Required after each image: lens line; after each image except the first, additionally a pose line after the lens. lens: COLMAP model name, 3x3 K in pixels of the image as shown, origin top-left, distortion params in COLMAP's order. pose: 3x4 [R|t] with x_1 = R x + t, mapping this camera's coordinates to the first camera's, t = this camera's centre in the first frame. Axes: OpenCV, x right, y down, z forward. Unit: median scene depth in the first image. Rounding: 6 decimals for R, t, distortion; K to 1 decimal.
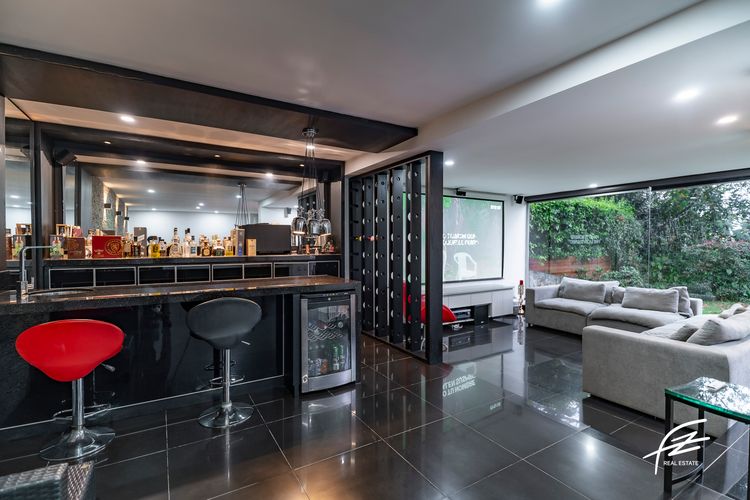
lens RADIAL K [[343.8, 0, 374.5], [0, 343.8, 252.4], [0, 0, 1]] dist [0.037548, -0.022646]
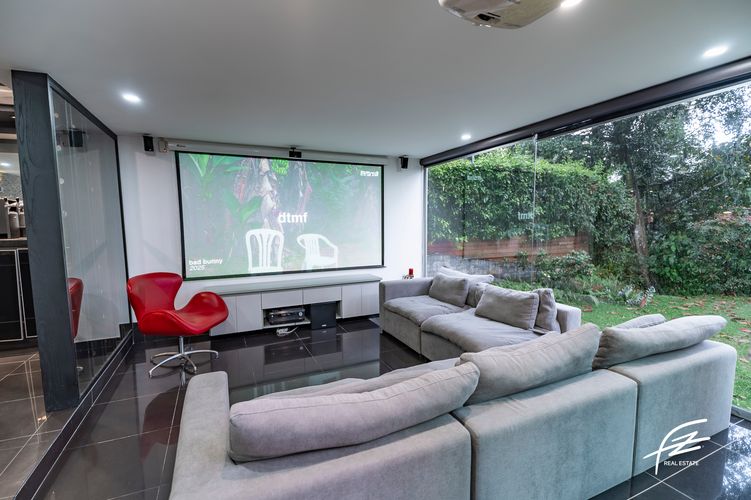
lens RADIAL K [[344.2, 0, 375.0], [0, 344.2, 252.4], [0, 0, 1]] dist [0.037548, -0.022646]
pose [[0.992535, 0.003103, -0.121923, 0.448912], [0.004838, 0.997888, 0.064785, -0.006546], [0.121867, -0.064891, 0.990423, 0.235376]]
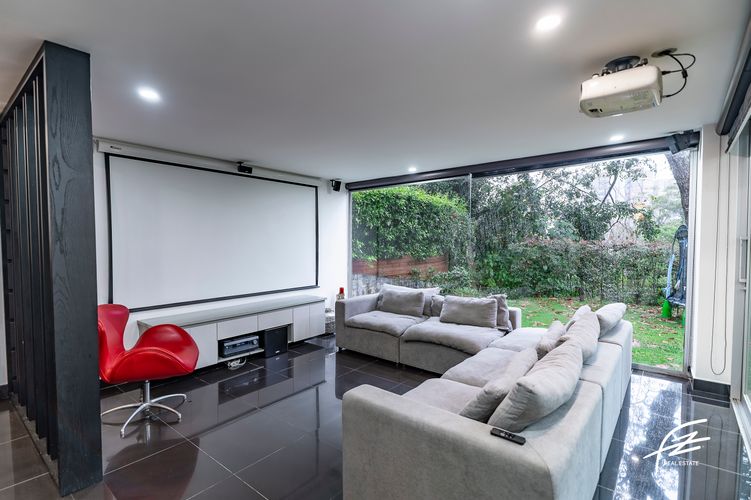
lens RADIAL K [[358.2, 0, 357.9], [0, 358.2, 252.0], [0, 0, 1]] dist [0.042055, -0.027833]
pose [[0.950286, -0.010888, 0.311188, 0.209653], [0.009901, 0.999940, 0.004749, -0.005372], [-0.311221, -0.001432, 0.950337, 0.209821]]
